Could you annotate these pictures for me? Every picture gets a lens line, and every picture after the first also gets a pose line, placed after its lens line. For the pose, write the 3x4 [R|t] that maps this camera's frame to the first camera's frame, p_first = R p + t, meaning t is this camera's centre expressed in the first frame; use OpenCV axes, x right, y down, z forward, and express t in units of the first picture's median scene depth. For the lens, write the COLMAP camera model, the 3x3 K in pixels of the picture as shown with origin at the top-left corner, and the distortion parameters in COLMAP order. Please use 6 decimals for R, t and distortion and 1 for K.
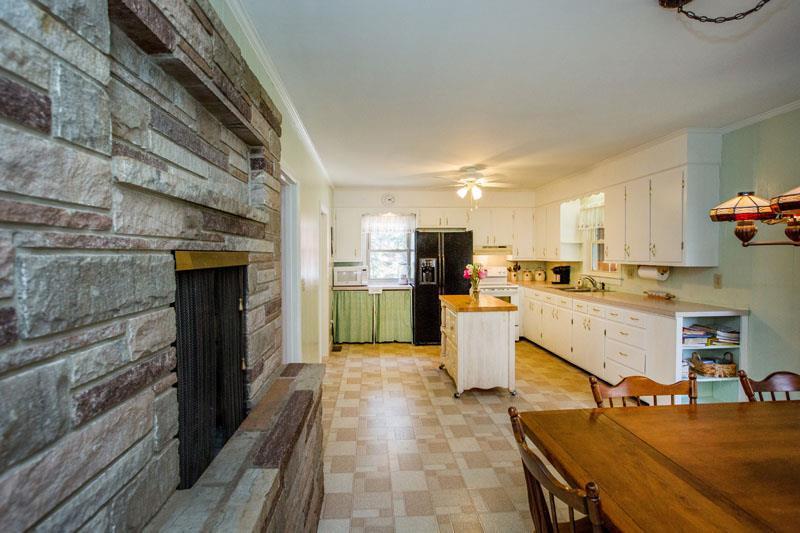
lens RADIAL K [[403.4, 0, 400.0], [0, 403.4, 266.5], [0, 0, 1]] dist [-0.001401, -0.000064]
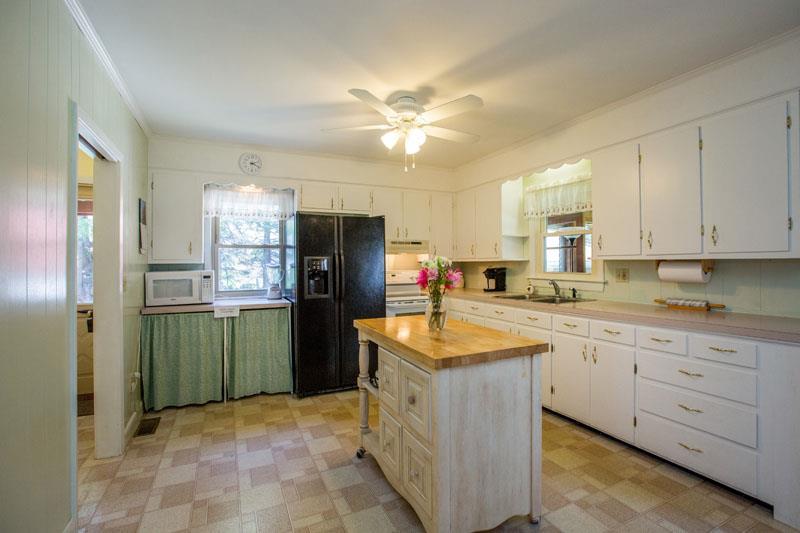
lens RADIAL K [[373.7, 0, 401.7], [0, 373.7, 262.7], [0, 0, 1]] dist [-0.030413, 0.001245]
pose [[0.932235, -0.000699, 0.361853, -0.019417], [0.013125, 0.999405, -0.031885, 0.009489], [-0.361616, 0.034474, 0.931690, 0.407731]]
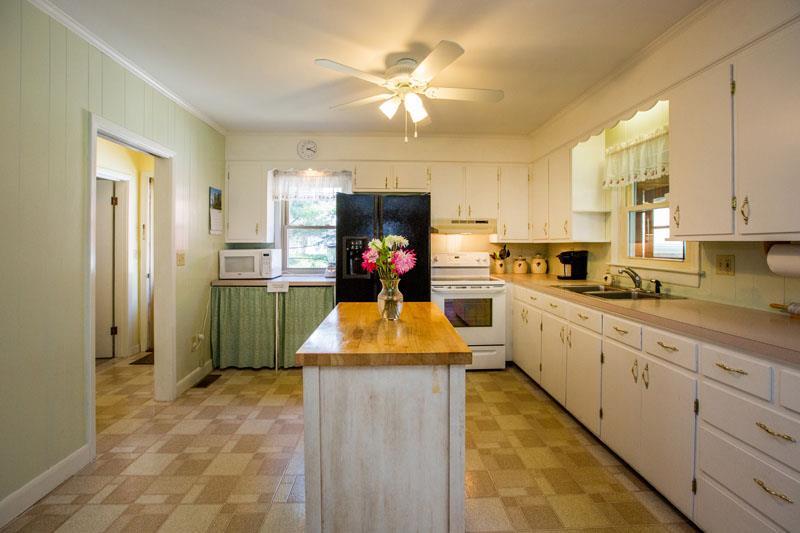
lens RADIAL K [[373.9, 0, 396.1], [0, 373.9, 245.5], [0, 0, 1]] dist [-0.045352, 0.017818]
pose [[0.999327, 0.007165, -0.035967, 0.148170], [-0.008154, 0.999591, -0.027417, 0.008762], [0.035756, 0.027692, 0.998977, 0.419990]]
